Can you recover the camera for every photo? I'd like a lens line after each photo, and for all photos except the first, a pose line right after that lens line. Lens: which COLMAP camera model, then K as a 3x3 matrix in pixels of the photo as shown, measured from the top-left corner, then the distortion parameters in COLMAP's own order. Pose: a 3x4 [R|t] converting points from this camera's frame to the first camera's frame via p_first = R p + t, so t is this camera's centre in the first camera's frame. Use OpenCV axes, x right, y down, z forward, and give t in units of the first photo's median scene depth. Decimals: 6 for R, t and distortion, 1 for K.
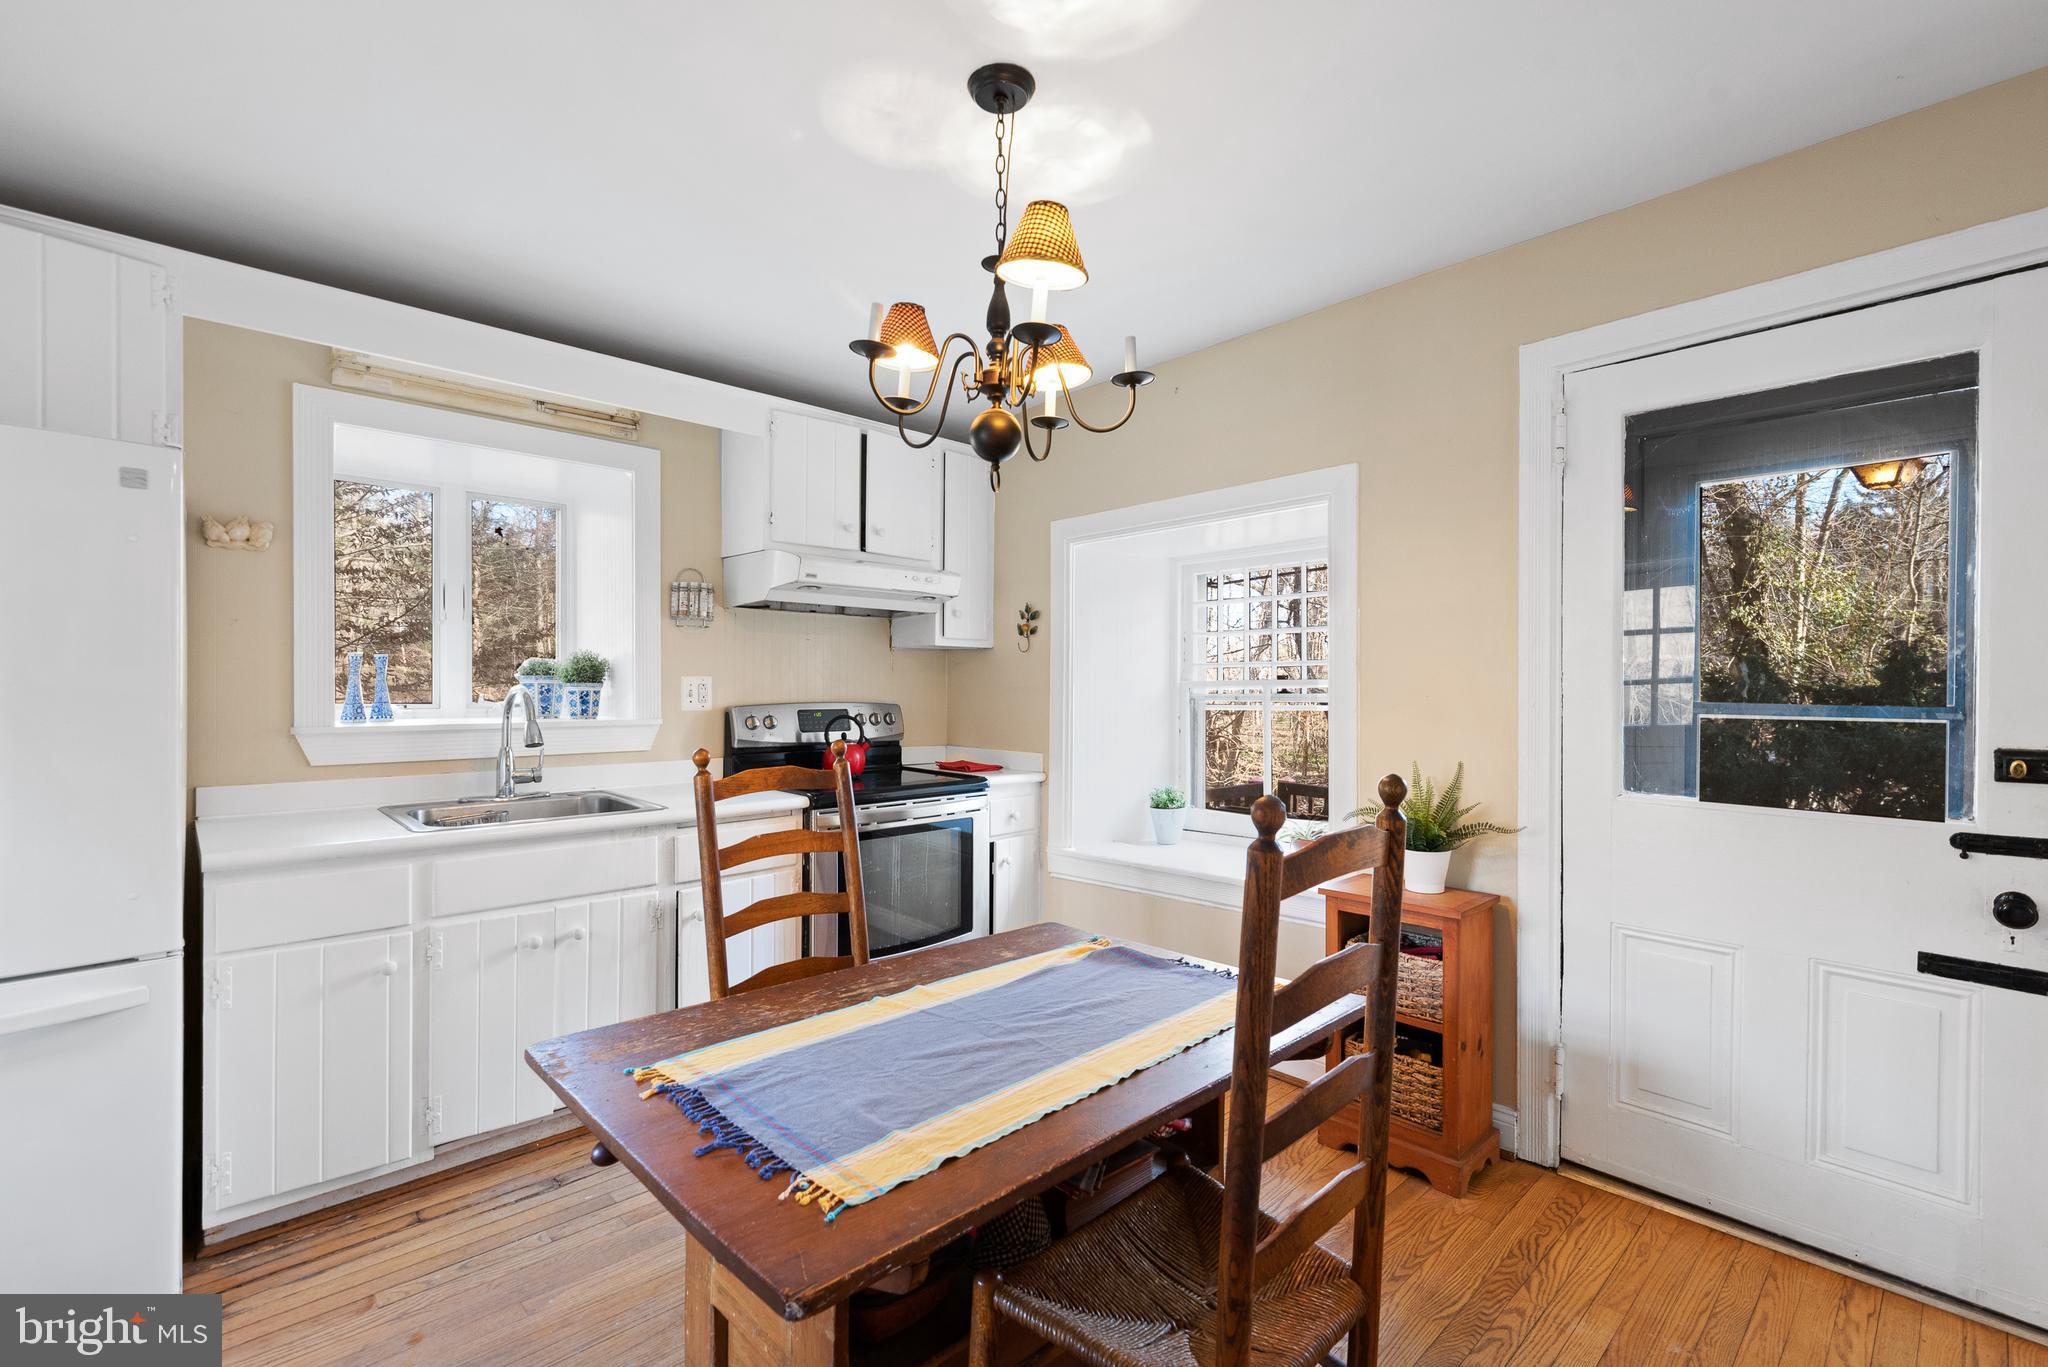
lens RADIAL K [[910.9, 0, 1022.3], [0, 910.9, 695.8], [0, 0, 1]] dist [-0.000163, 0.000379]
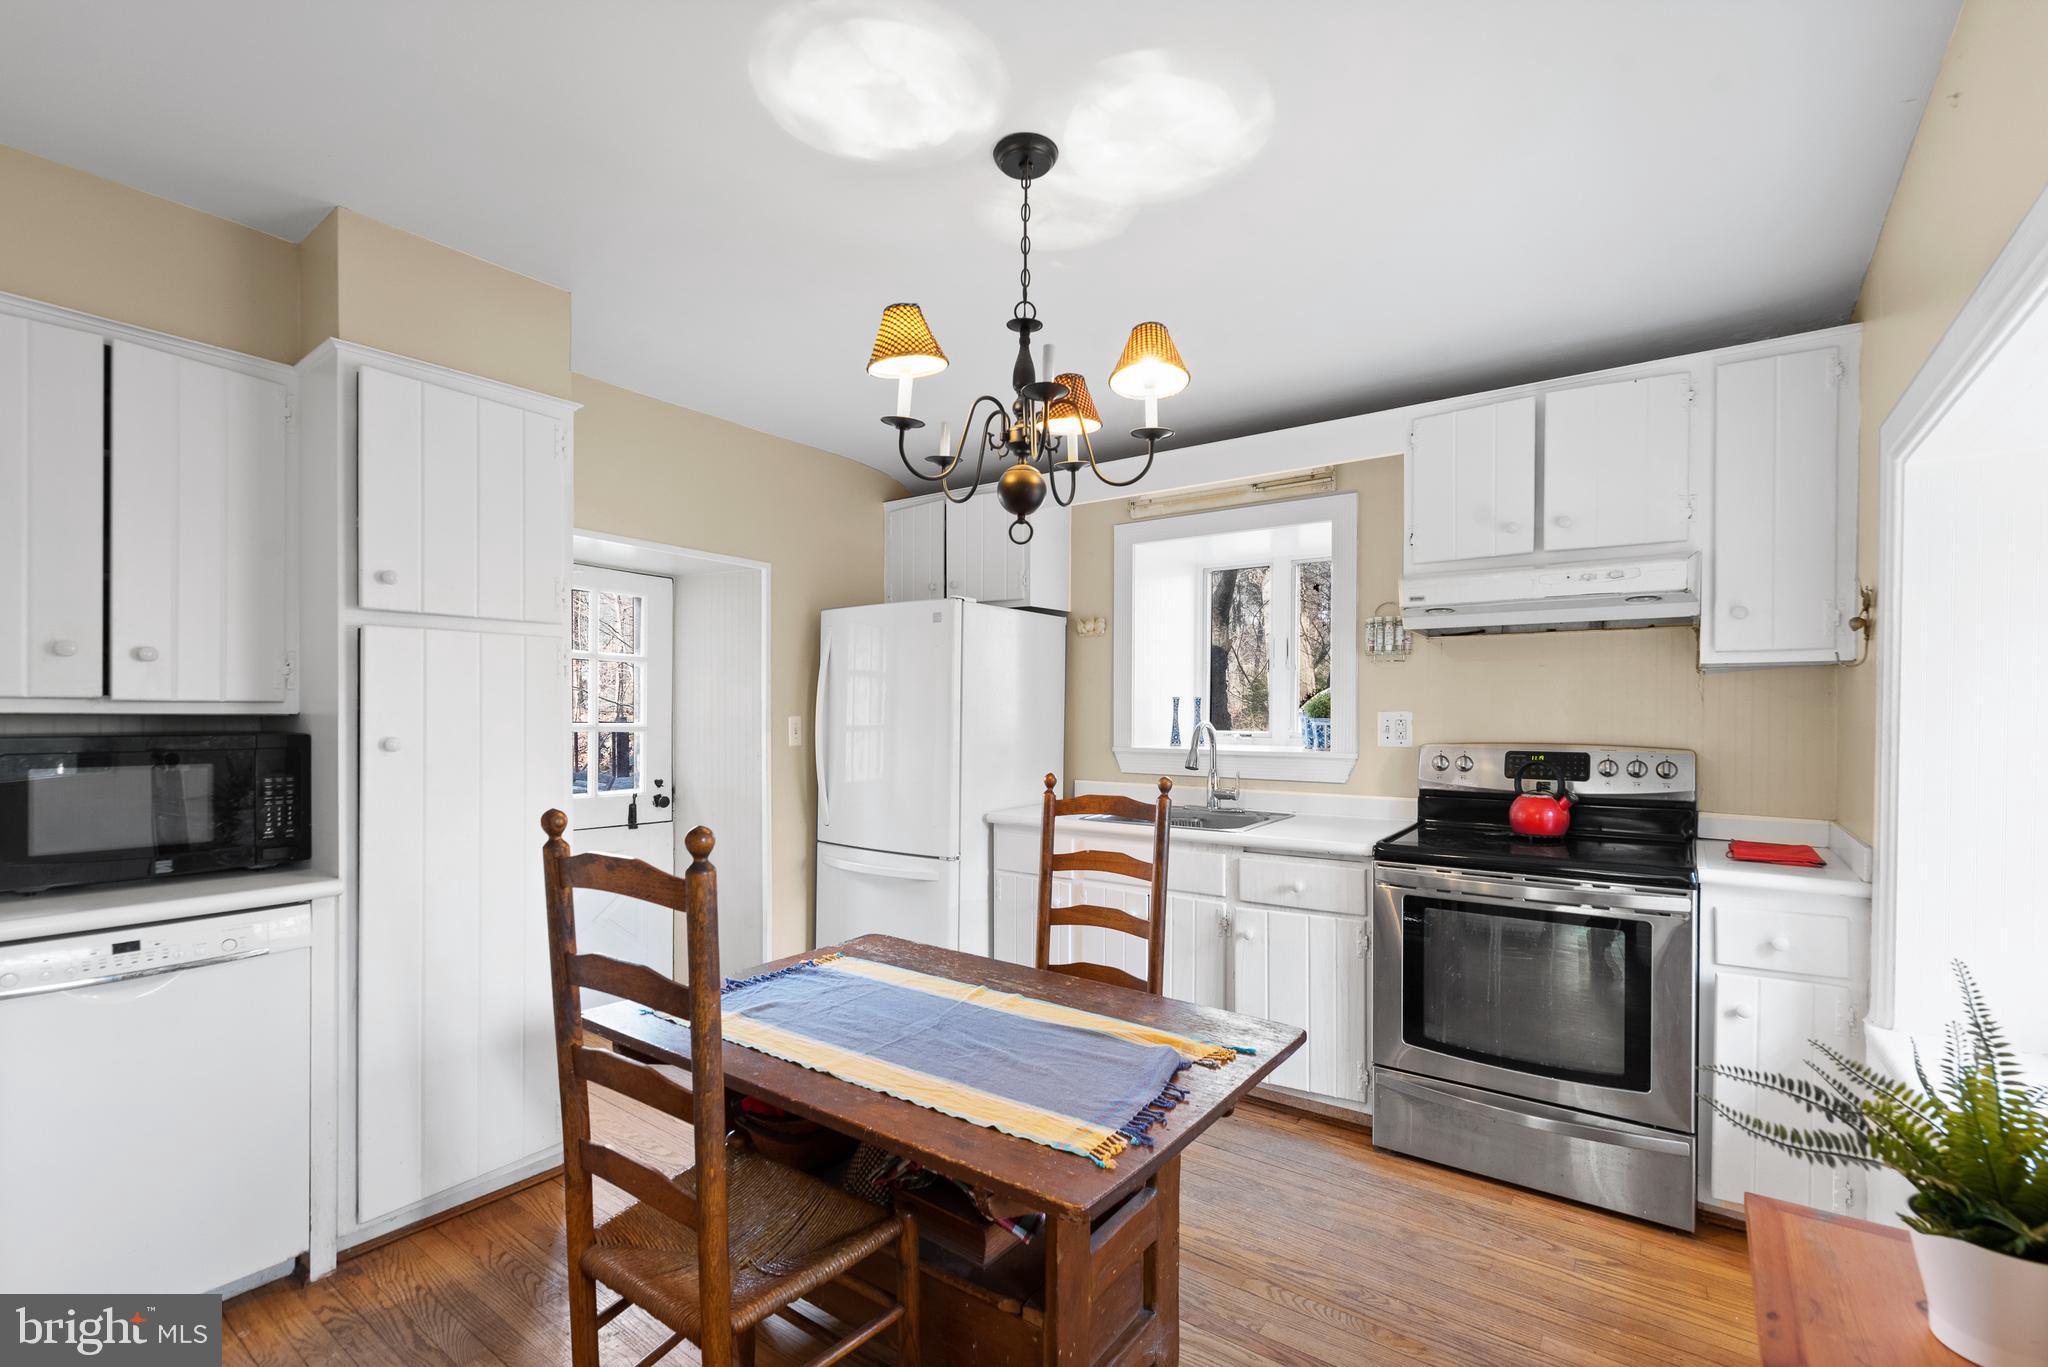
lens RADIAL K [[910.9, 0, 1015.2], [0, 910.9, 719.0], [0, 0, 1]] dist [-0.000163, 0.000379]
pose [[0.164023, 0.007412, -0.986429, 0.796991], [-0.010120, 0.999932, 0.005831, -0.022662], [0.986405, 0.009026, 0.164087, 0.649328]]
